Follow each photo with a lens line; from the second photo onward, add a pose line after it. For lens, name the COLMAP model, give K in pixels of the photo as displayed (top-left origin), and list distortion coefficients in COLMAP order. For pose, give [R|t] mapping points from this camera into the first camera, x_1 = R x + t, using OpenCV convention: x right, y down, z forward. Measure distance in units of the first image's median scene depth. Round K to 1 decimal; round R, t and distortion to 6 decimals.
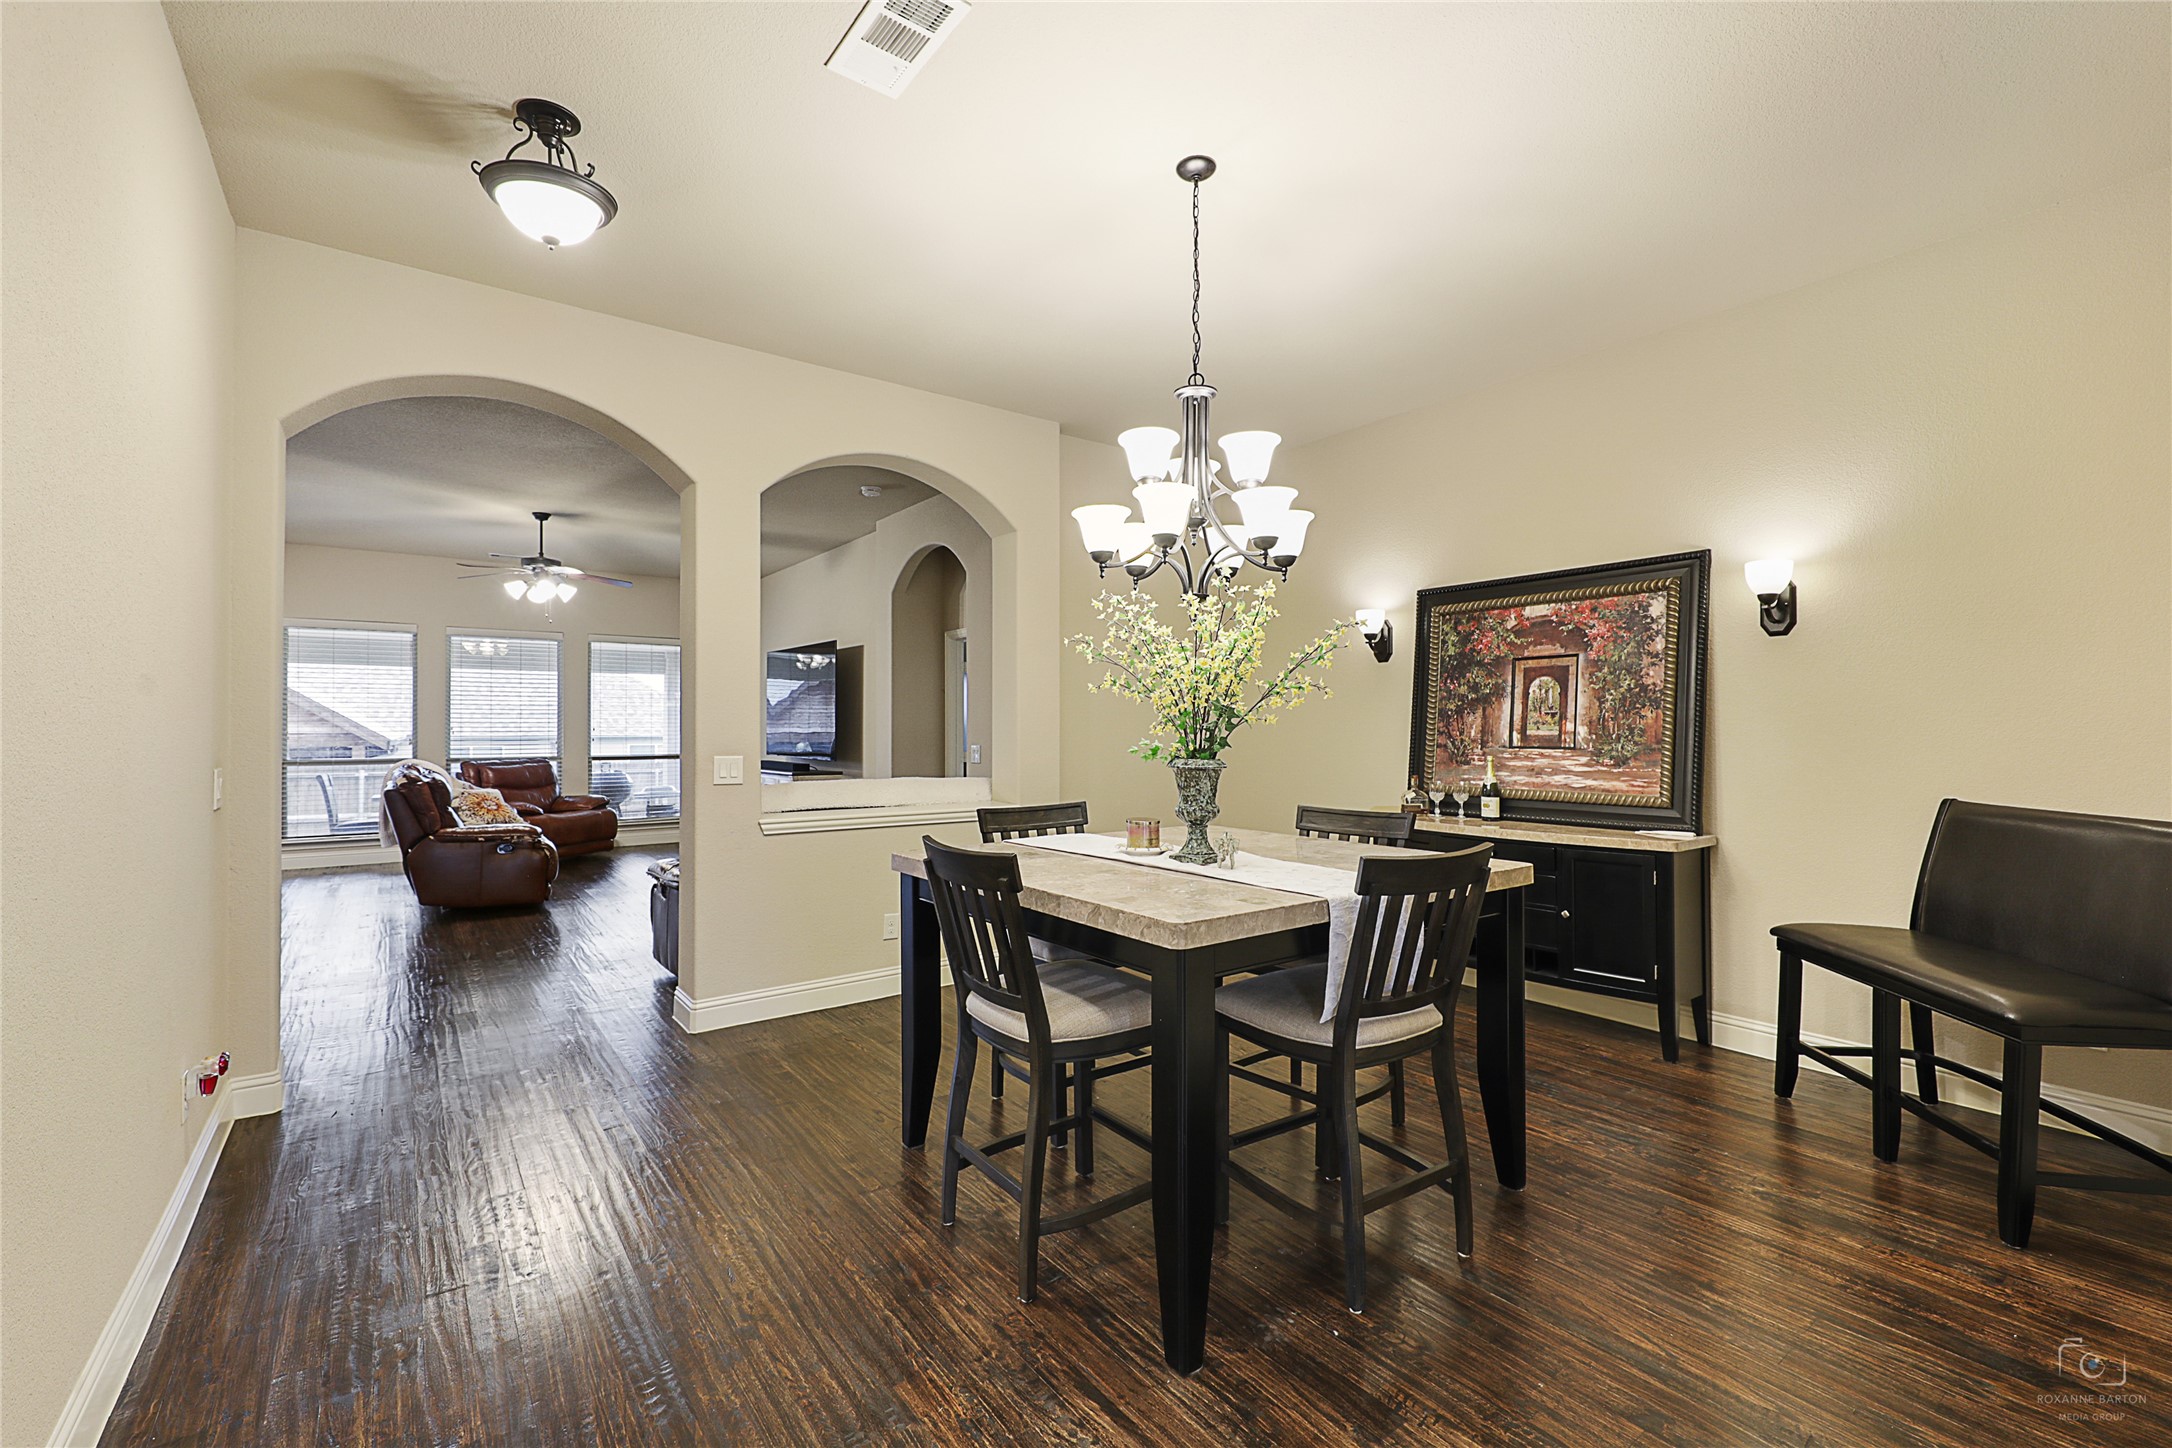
lens RADIAL K [[933.2, 0, 1081.4], [0, 933.2, 720.8], [0, 0, 1]] dist [0.009389, -0.000608]
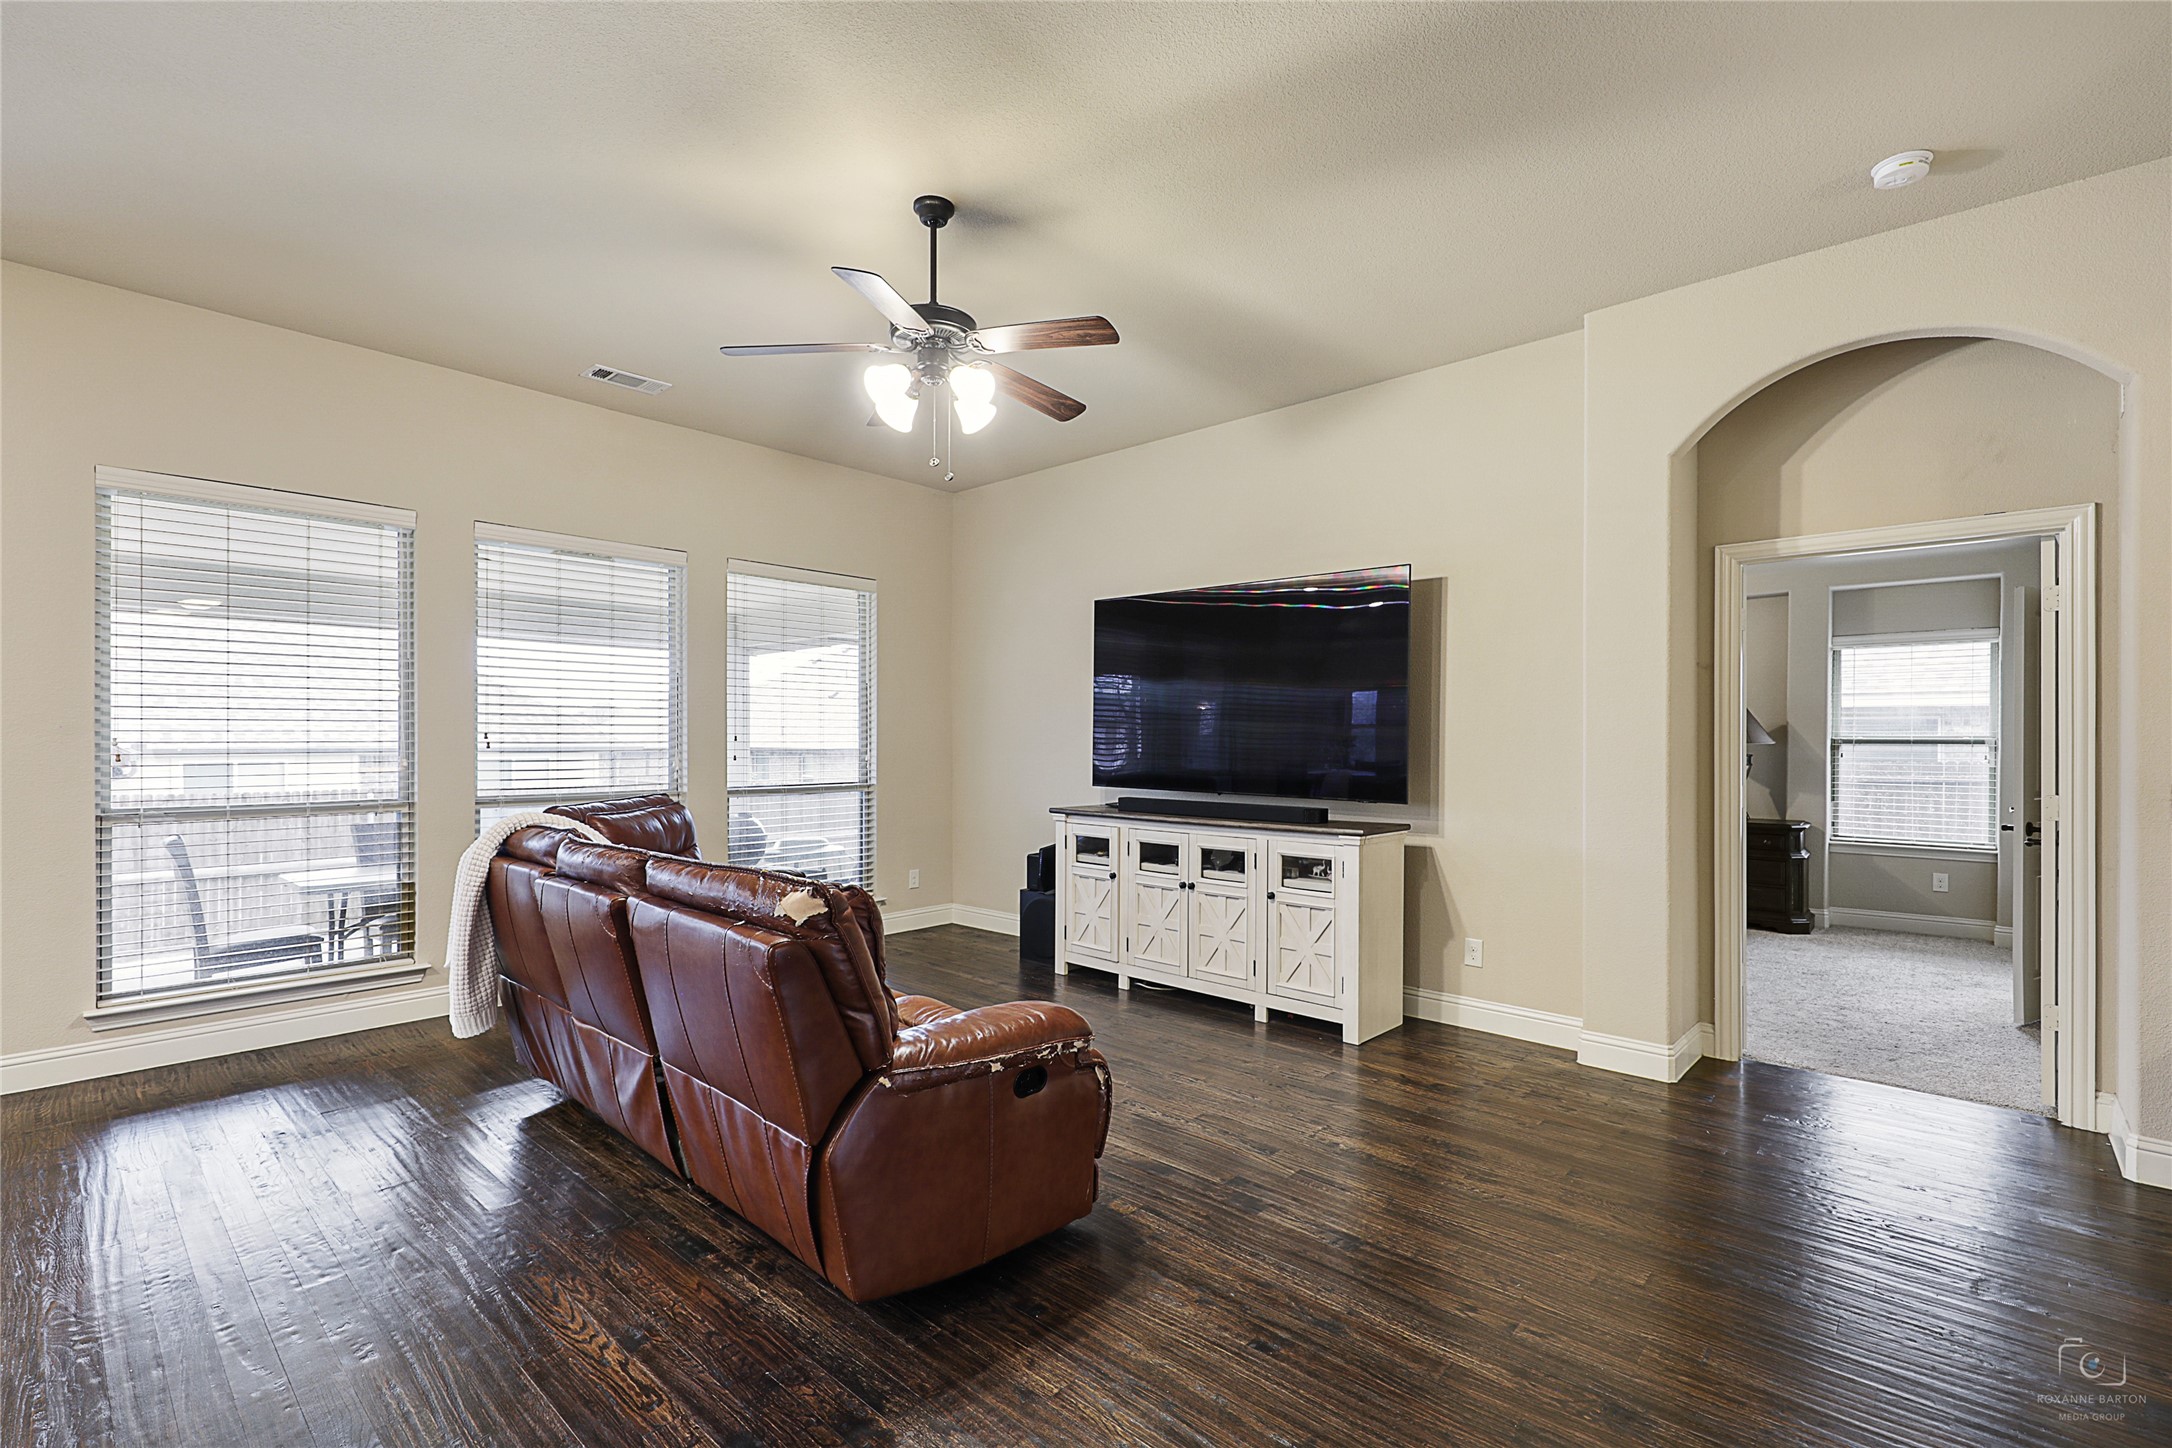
lens RADIAL K [[983.6, 0, 1095.7], [0, 983.6, 738.2], [0, 0, 1]] dist [0.007233, -0.000452]
pose [[0.980232, 0.003687, 0.197817, -0.972413], [-0.005803, 0.999932, 0.010118, 0.005898], [-0.197767, -0.011066, 0.980187, 0.931661]]
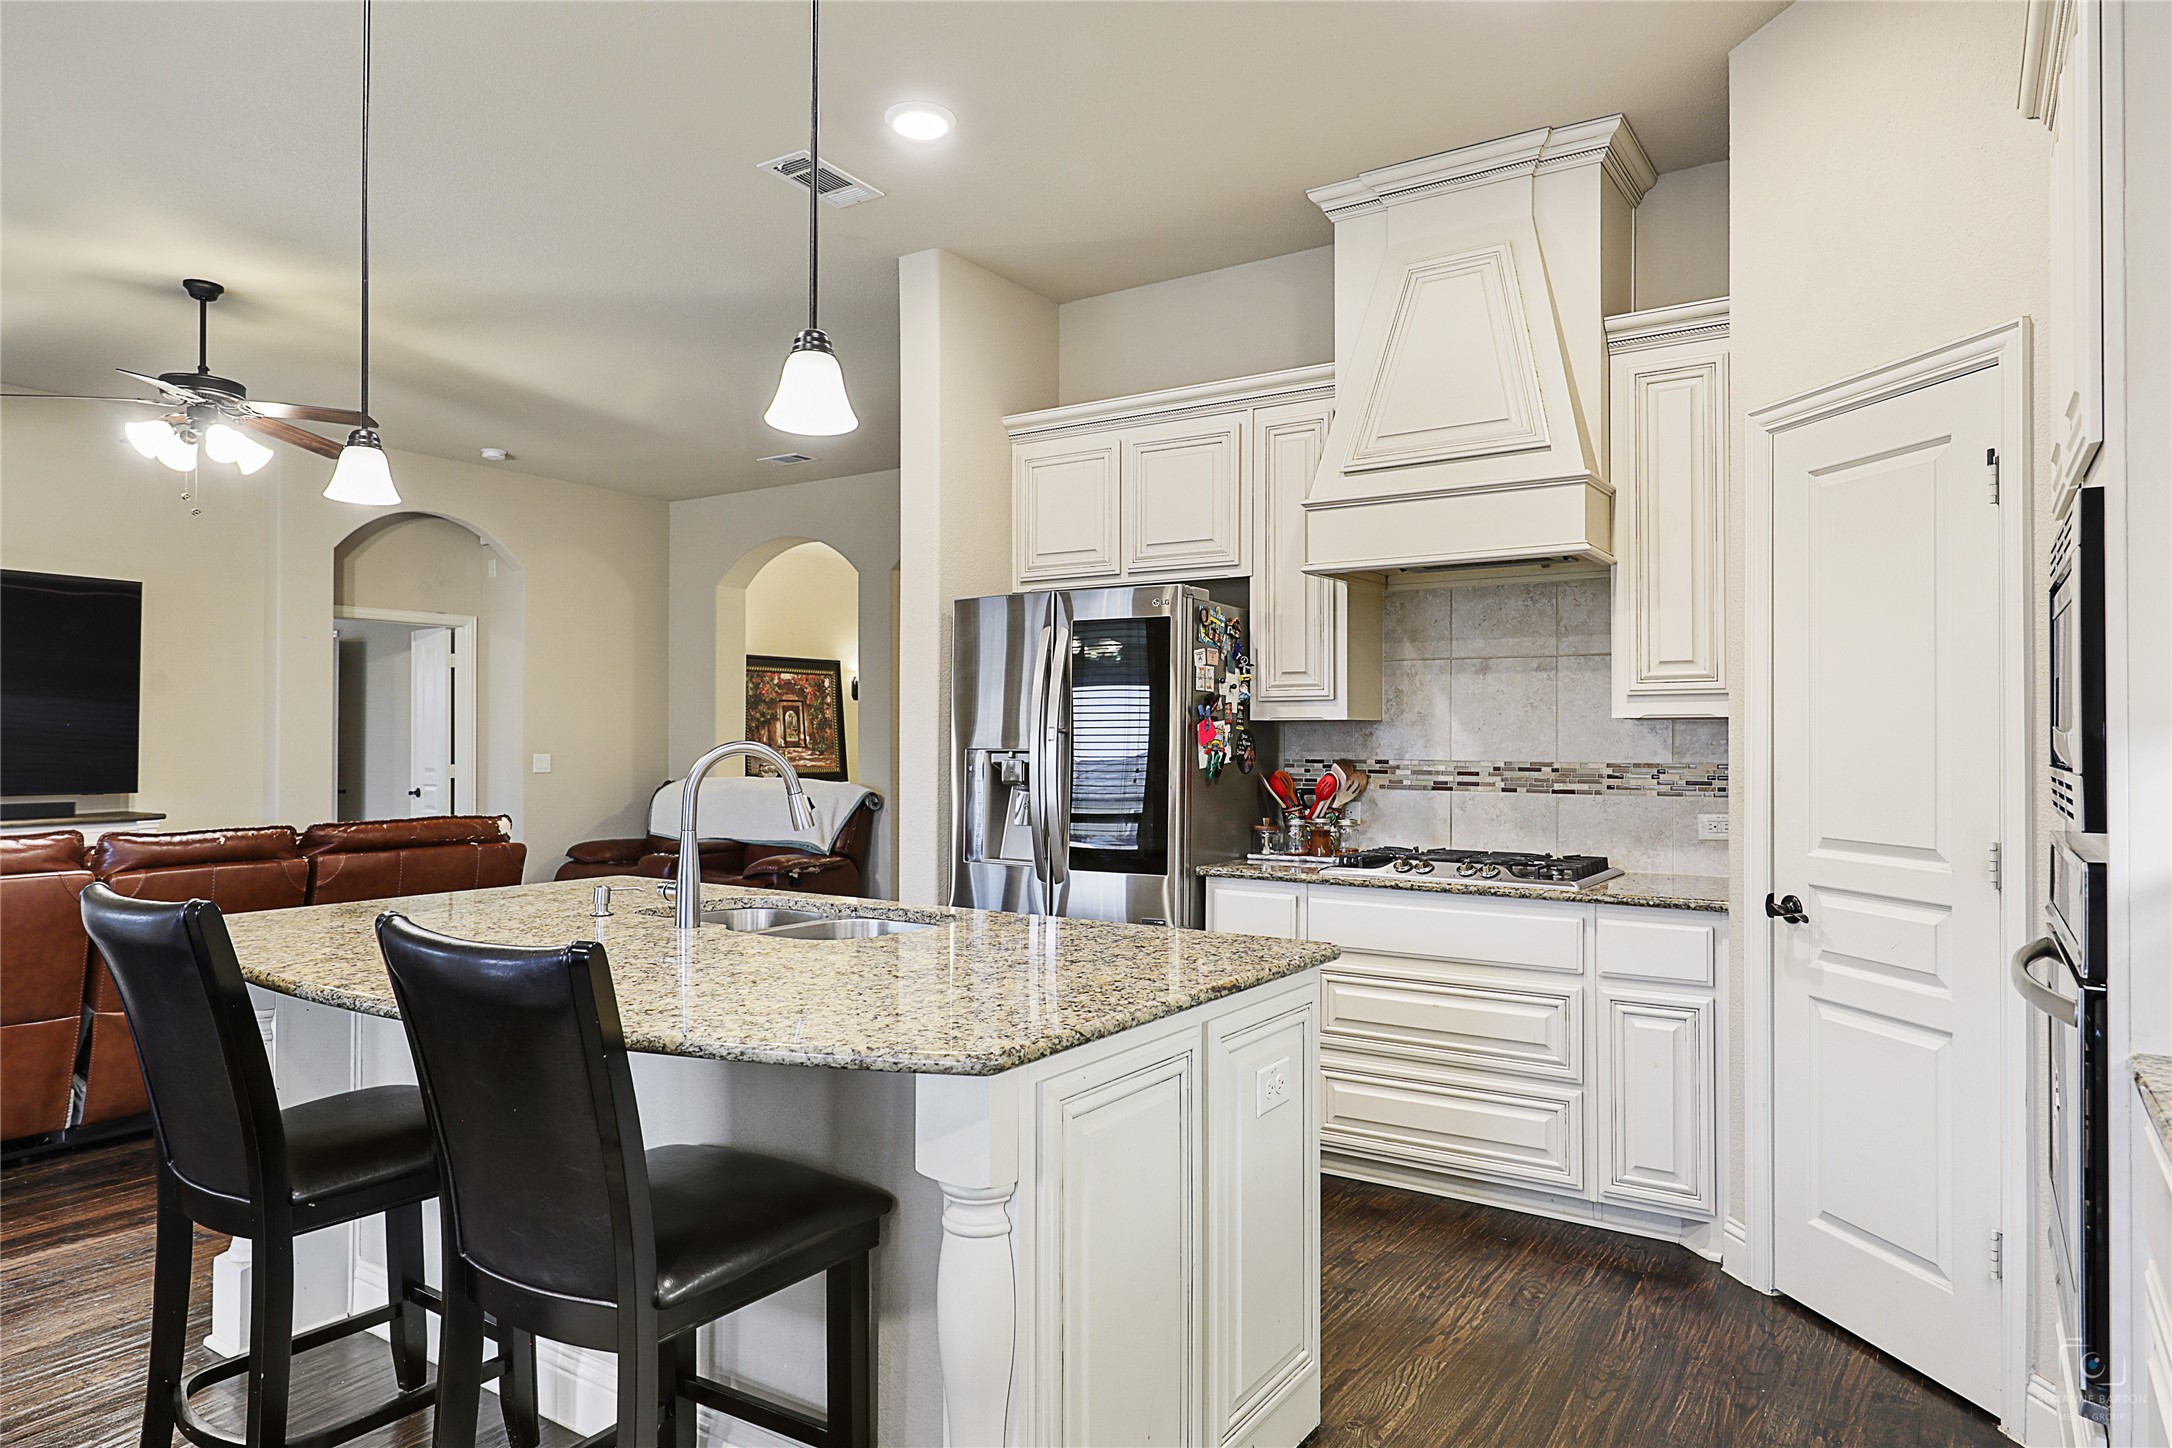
lens RADIAL K [[1306.3, 0, 1097.3], [0, 1306.3, 718.9], [0, 0, 1]] dist [-0.000912, -0.000180]
pose [[-0.352570, 0.009702, 0.935735, -2.234116], [-0.013419, 0.999791, -0.015422, 0.003207], [-0.935689, -0.017994, -0.352366, 1.327847]]
